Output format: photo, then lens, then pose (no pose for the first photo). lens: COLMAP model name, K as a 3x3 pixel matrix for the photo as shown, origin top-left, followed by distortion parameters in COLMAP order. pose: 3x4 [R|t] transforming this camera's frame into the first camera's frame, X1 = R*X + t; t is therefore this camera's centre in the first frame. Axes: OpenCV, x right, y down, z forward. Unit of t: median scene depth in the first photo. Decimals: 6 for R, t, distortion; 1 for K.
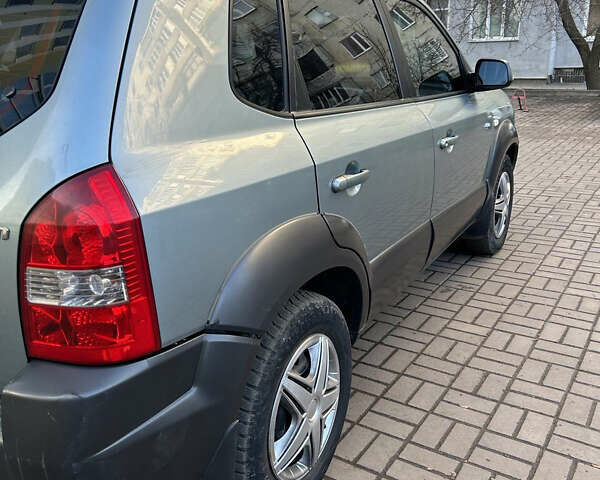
lens RADIAL K [[605.5, 0, 300.0], [0, 605.5, 240.0], [0, 0, 1]] dist [-0.006667, -0.008432]
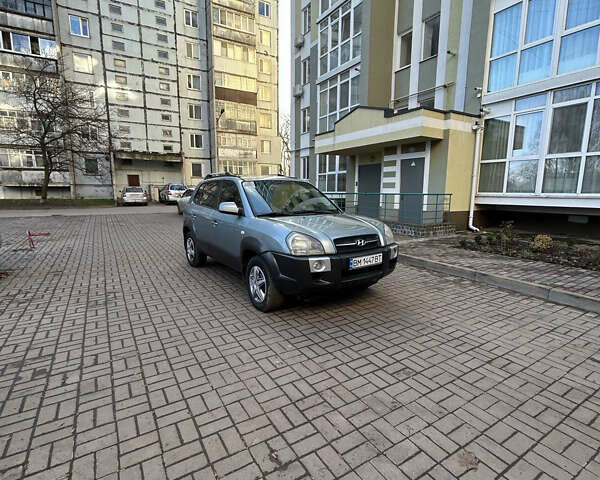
lens RADIAL K [[321.2, 0, 298.4], [0, 321.2, 240.5], [0, 0, 1]] dist [-0.000857, 0.000064]
pose [[-0.427812, 0.168687, -0.887988, 2.446839], [-0.268137, 0.914521, 0.302909, -1.101345], [0.863180, 0.367690, -0.346012, 3.061100]]
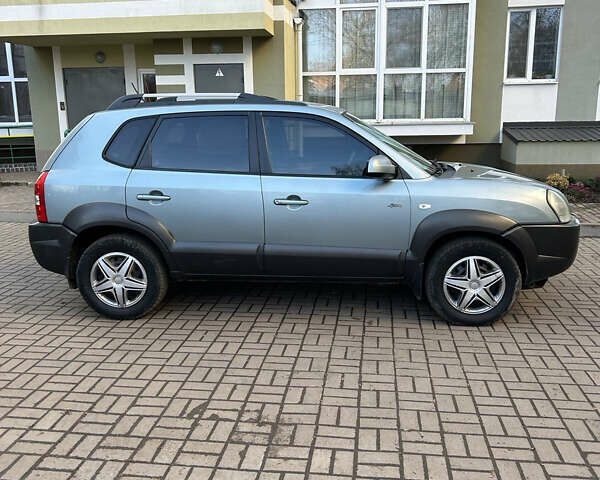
lens RADIAL K [[598.5, 0, 300.0], [0, 598.5, 240.0], [0, 0, 1]] dist [0.055791, -0.082511]
pose [[0.427392, 0.216686, -0.877714, 2.523345], [-0.278349, 0.955230, 0.100284, -0.350449], [0.860150, 0.201451, 0.468573, 0.435617]]
